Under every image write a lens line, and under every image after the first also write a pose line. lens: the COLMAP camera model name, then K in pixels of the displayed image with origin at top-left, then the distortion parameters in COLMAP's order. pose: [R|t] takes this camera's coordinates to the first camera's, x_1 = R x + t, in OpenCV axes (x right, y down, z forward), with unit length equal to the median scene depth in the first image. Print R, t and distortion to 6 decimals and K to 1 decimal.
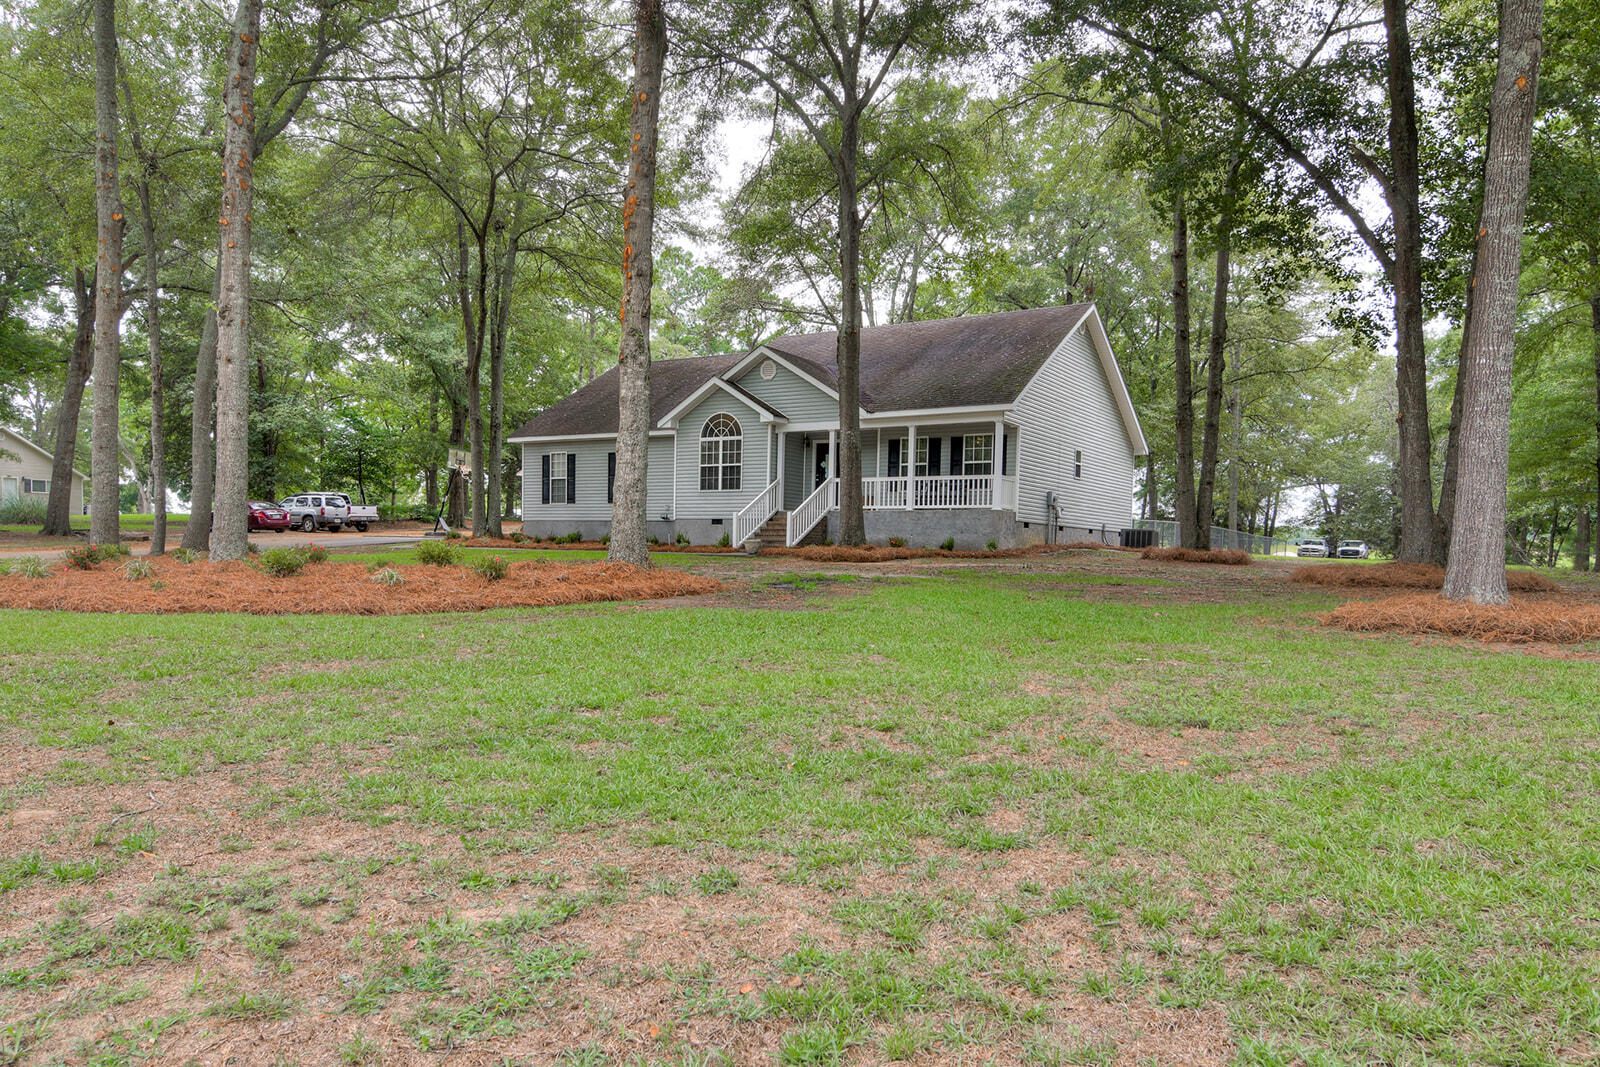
lens RADIAL K [[1037.5, 0, 856.3], [0, 1037.5, 536.5], [0, 0, 1]] dist [-0.001724, -0.000496]
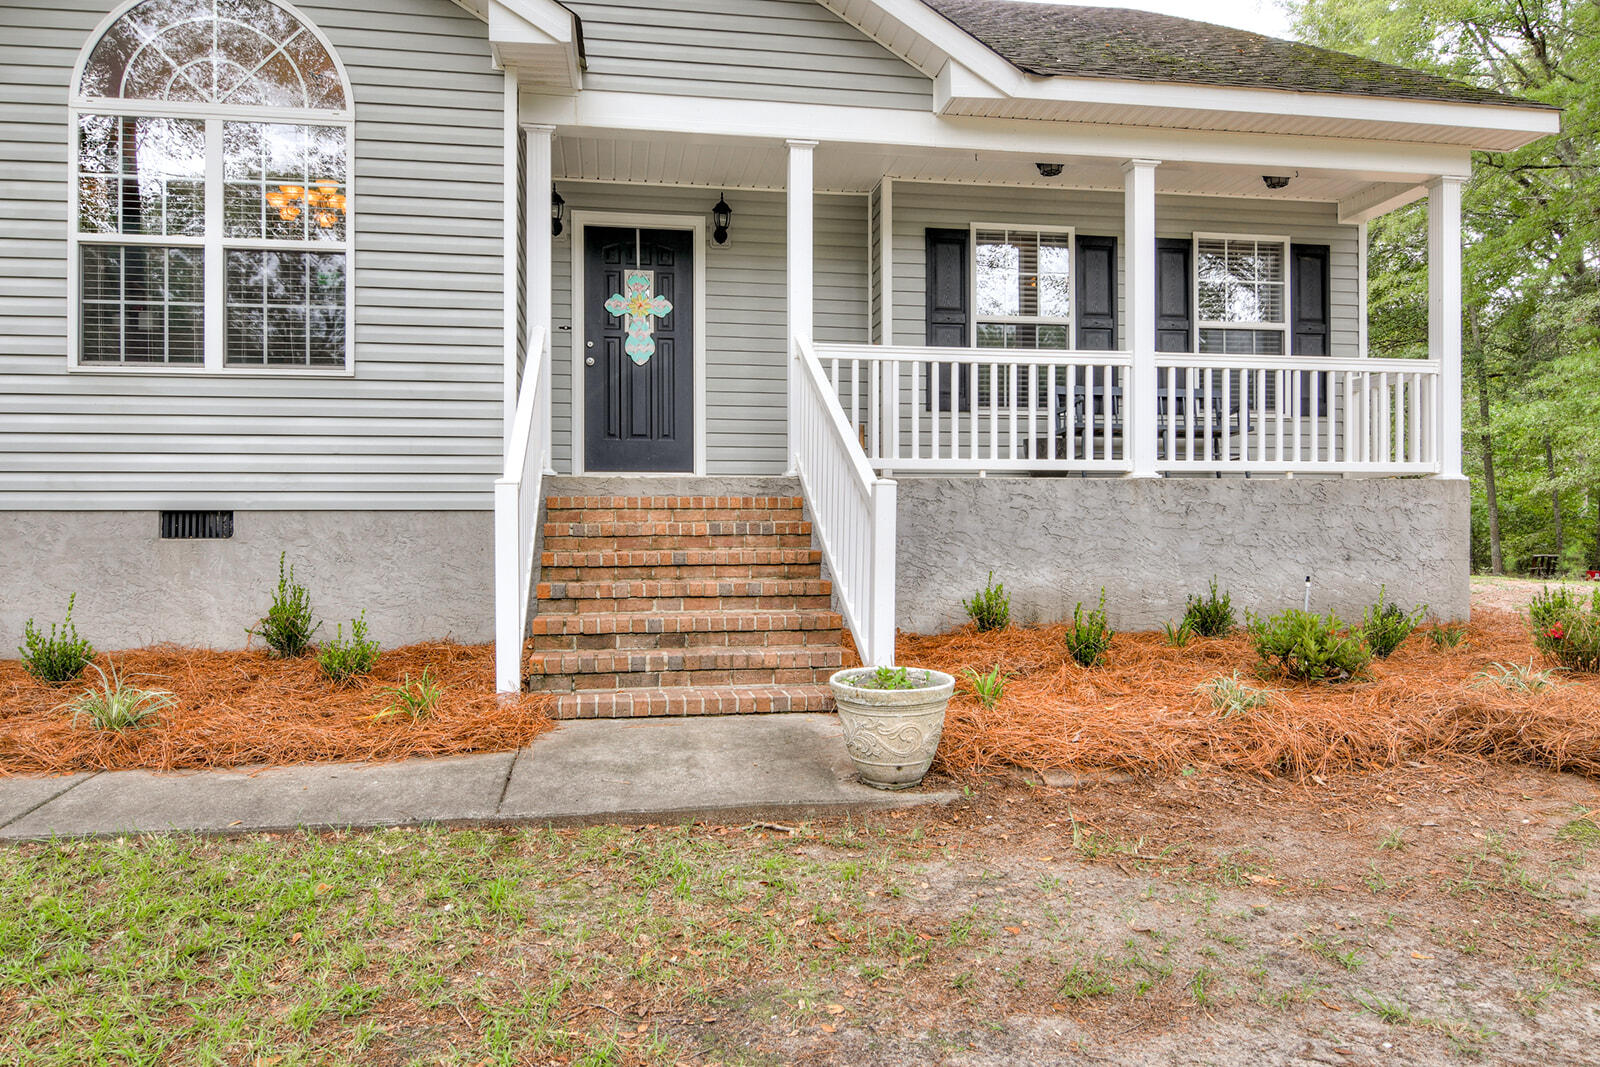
lens RADIAL K [[1084.2, 0, 800.0], [0, 1084.2, 533.5], [0, 0, 1]] dist [0.001728, 0.000951]
pose [[0.775365, -0.021243, 0.631156, -0.176385], [0.009742, 0.999718, 0.021679, -0.016207], [-0.631438, -0.010661, 0.775353, 0.767466]]
